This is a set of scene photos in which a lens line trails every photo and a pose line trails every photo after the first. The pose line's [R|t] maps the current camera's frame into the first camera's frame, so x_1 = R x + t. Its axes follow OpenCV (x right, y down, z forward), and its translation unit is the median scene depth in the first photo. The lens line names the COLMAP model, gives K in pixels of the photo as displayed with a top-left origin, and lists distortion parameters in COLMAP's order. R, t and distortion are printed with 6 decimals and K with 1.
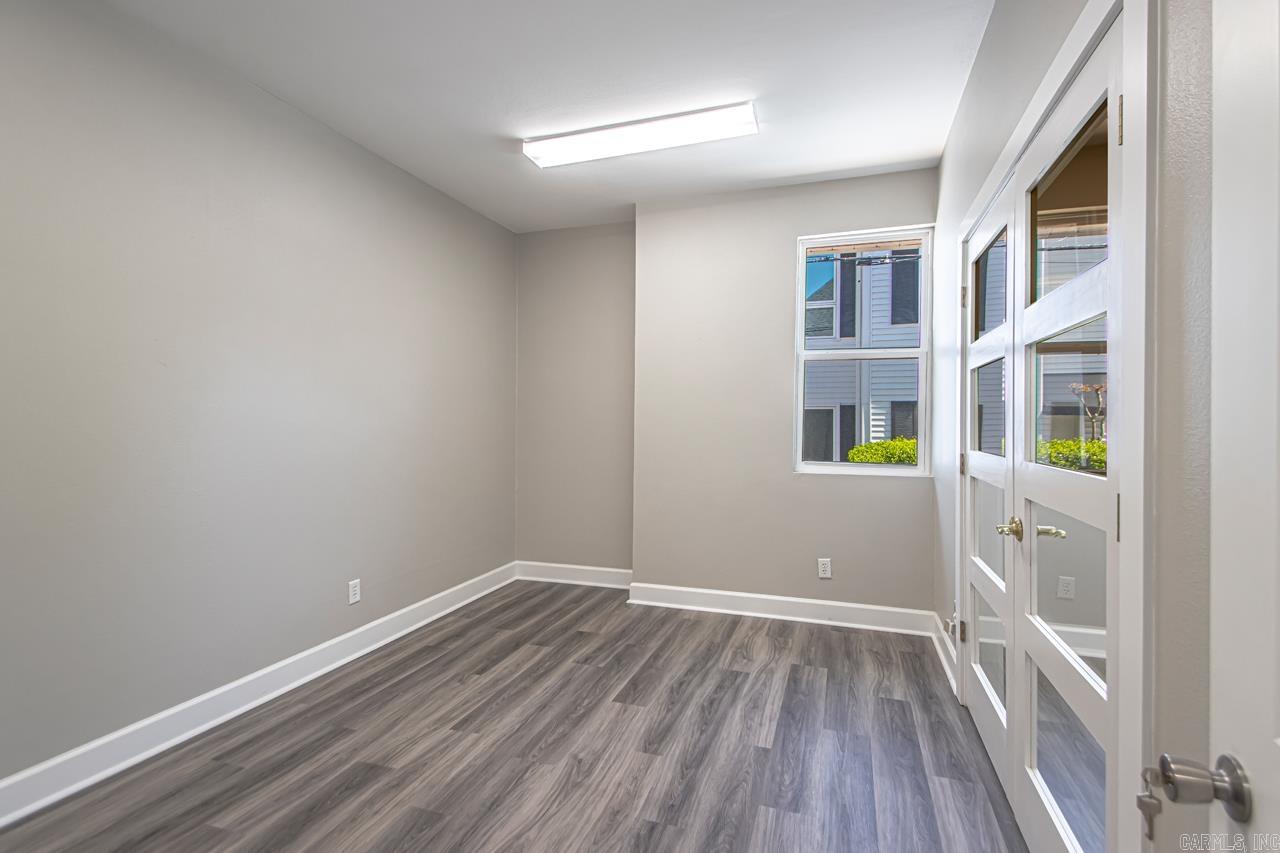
lens RADIAL K [[589.5, 0, 645.9], [0, 589.5, 426.5], [0, 0, 1]] dist [-0.002817, -0.000574]
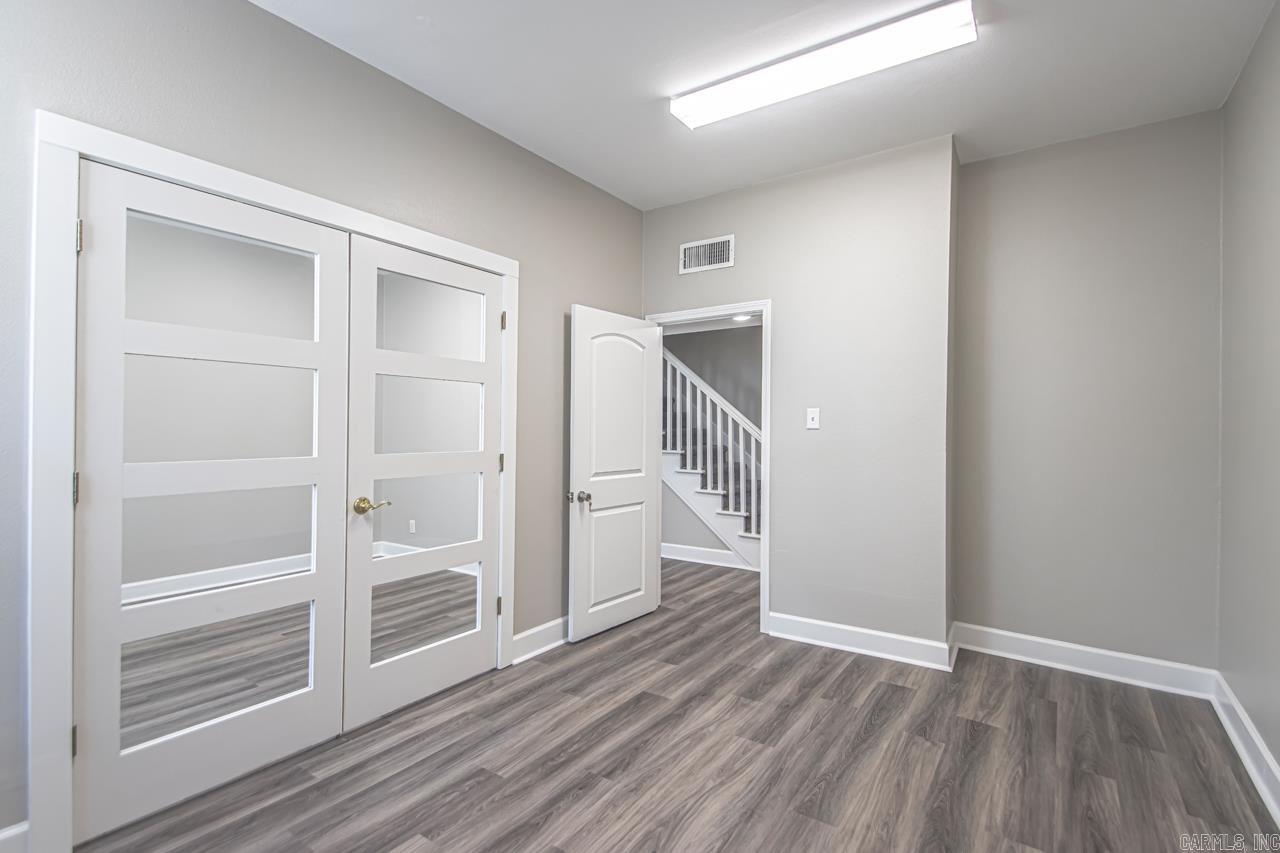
lens RADIAL K [[589.5, 0, 643.7], [0, 589.5, 427.0], [0, 0, 1]] dist [-0.002817, -0.000574]
pose [[-0.959106, -0.000604, 0.283046, -0.364080], [-0.003094, 0.999960, -0.008351, -0.003144], [-0.283030, -0.008885, -0.959070, 1.988975]]
